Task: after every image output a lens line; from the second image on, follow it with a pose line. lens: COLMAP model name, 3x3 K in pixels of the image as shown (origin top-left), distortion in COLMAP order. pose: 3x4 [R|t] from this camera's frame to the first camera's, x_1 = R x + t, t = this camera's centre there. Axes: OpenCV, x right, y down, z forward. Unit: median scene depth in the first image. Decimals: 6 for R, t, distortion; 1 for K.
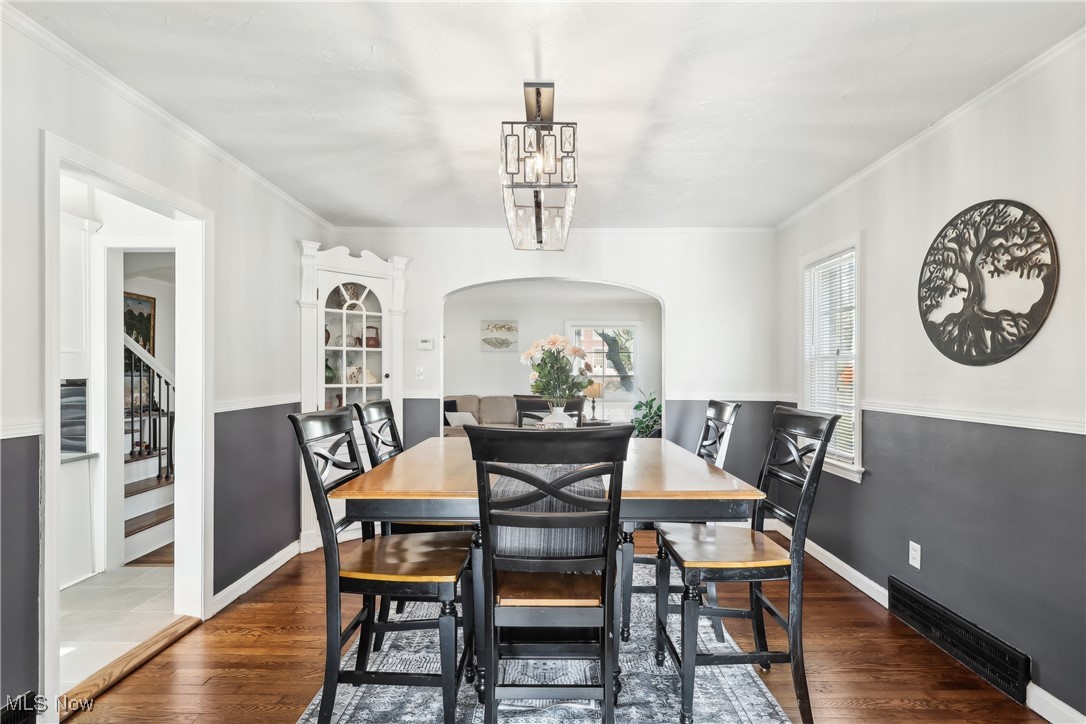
lens RADIAL K [[521.3, 0, 543.6], [0, 521.3, 370.8], [0, 0, 1]] dist [-0.002695, 0.000873]
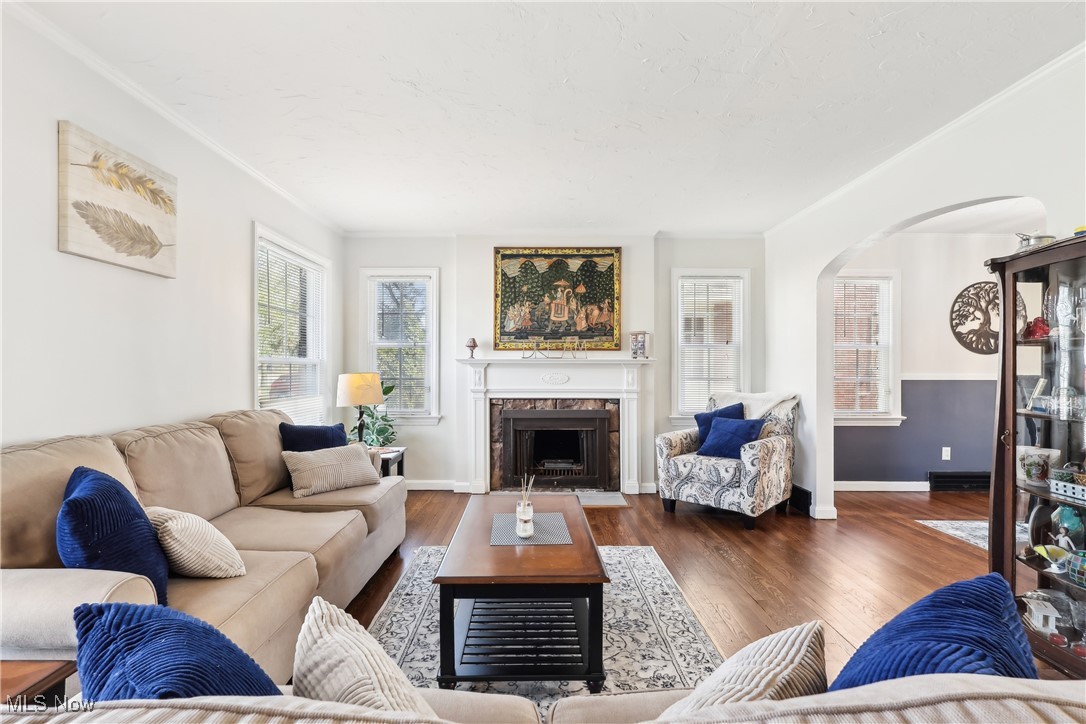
lens RADIAL K [[521.3, 0, 544.1], [0, 521.3, 359.7], [0, 0, 1]] dist [-0.002695, 0.000873]
pose [[-0.021047, 0.012283, 0.999703, -1.272129], [-0.005698, 0.999907, -0.012405, 0.048429], [-0.999762, -0.005958, -0.020975, 2.771933]]
